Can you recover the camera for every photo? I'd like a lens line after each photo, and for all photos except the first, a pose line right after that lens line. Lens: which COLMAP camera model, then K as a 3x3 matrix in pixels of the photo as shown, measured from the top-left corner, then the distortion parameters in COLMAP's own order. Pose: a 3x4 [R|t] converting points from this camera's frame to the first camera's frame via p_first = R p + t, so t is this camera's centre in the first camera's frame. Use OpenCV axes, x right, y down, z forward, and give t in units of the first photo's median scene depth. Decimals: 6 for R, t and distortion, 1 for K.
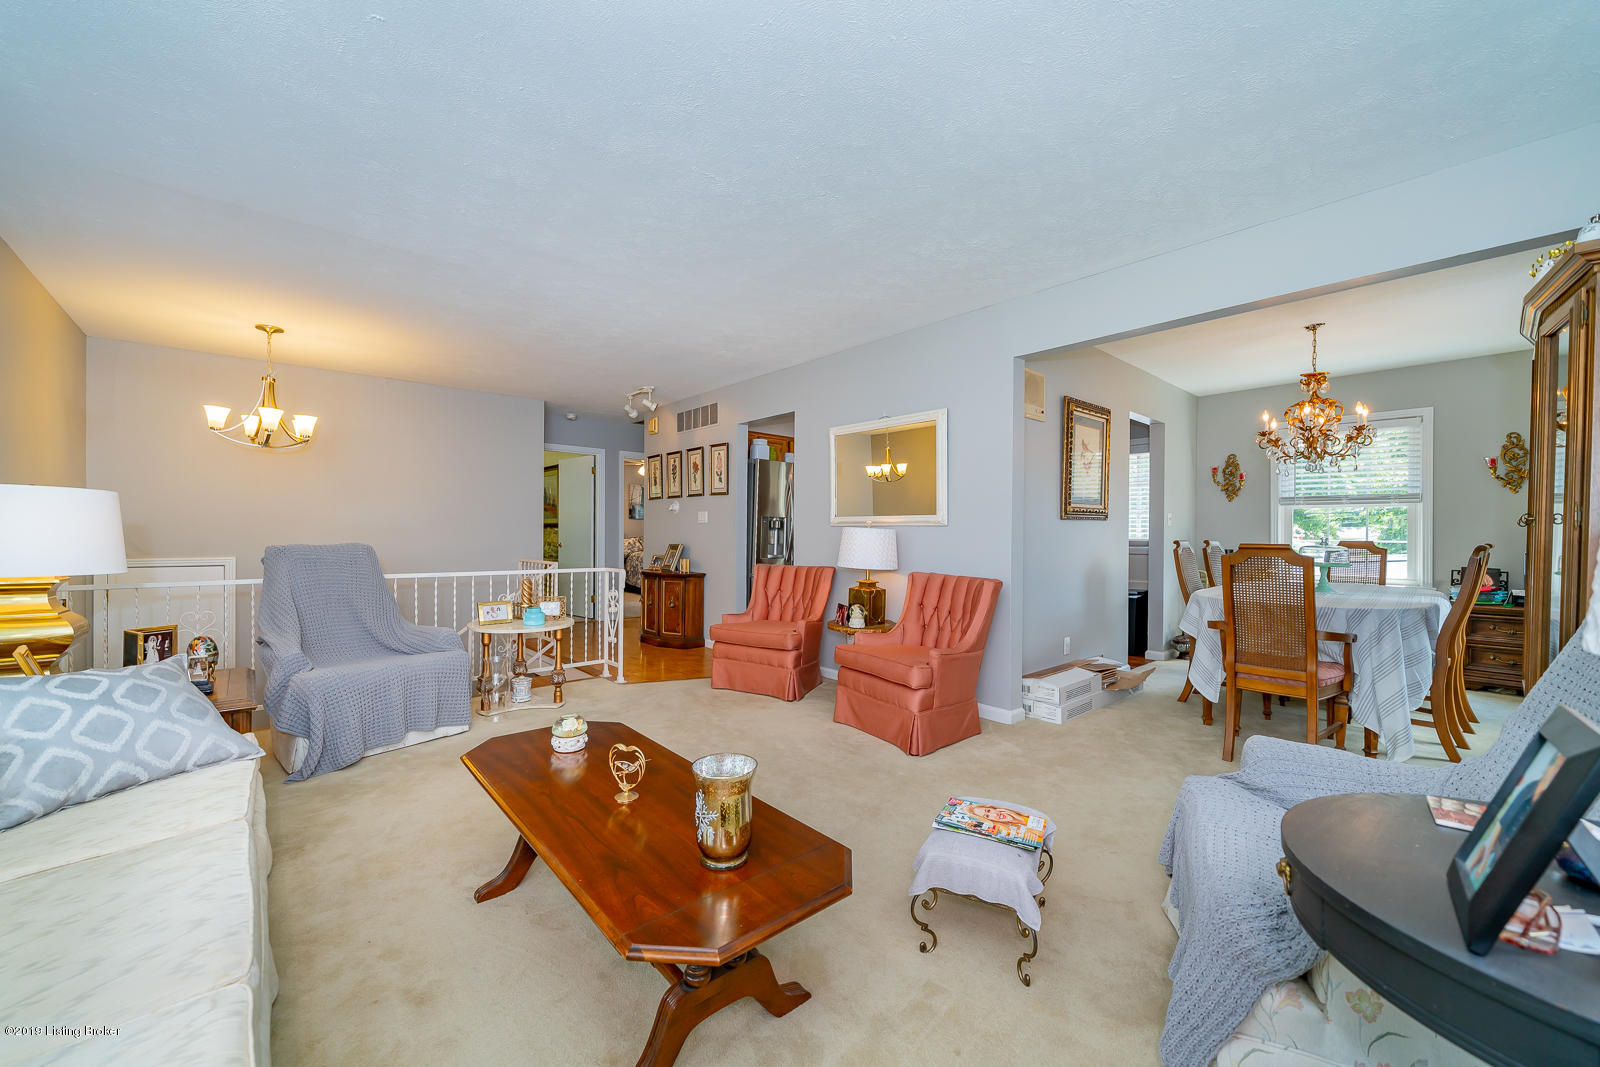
lens RADIAL K [[616.6, 0, 800.0], [0, 616.6, 533.5], [0, 0, 1]] dist [0.000184, 0.000053]
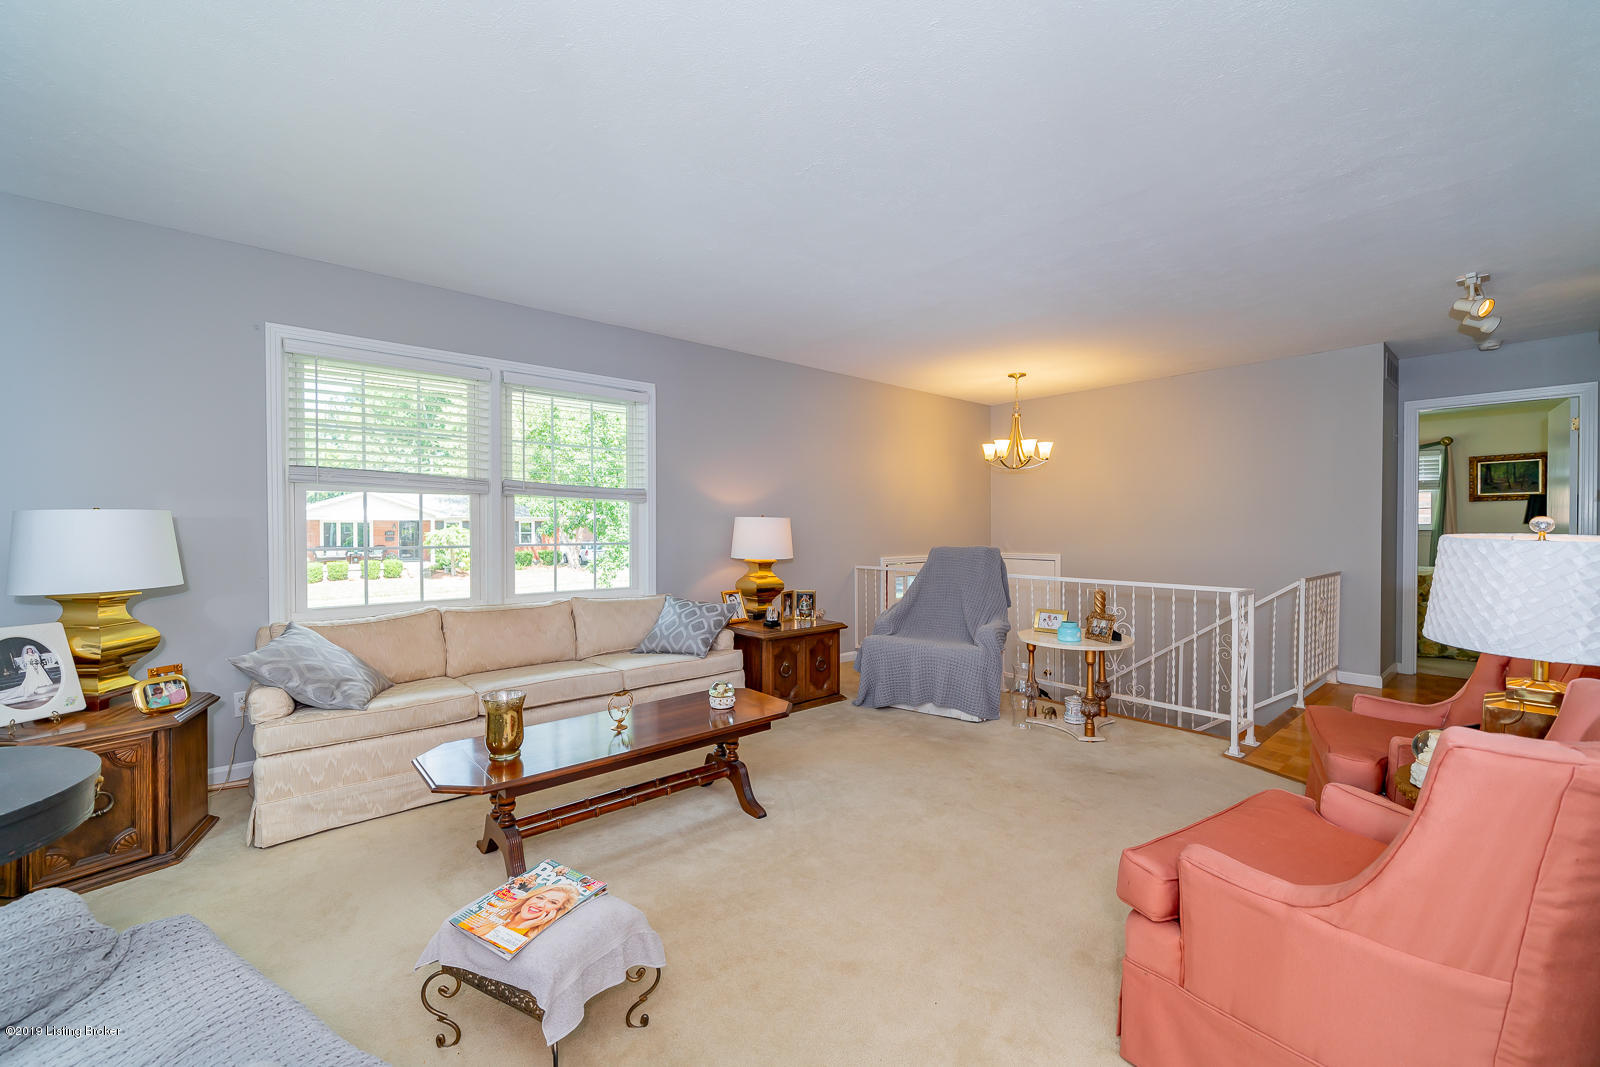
lens RADIAL K [[649.5, 0, 800.0], [0, 649.5, 533.5], [0, 0, 1]] dist [0.000245, 0.000023]
pose [[0.010503, 0.012285, -0.999869, 0.666847], [0.000159, 0.999924, 0.012287, -0.029989], [0.999945, -0.000288, 0.010501, 0.752485]]
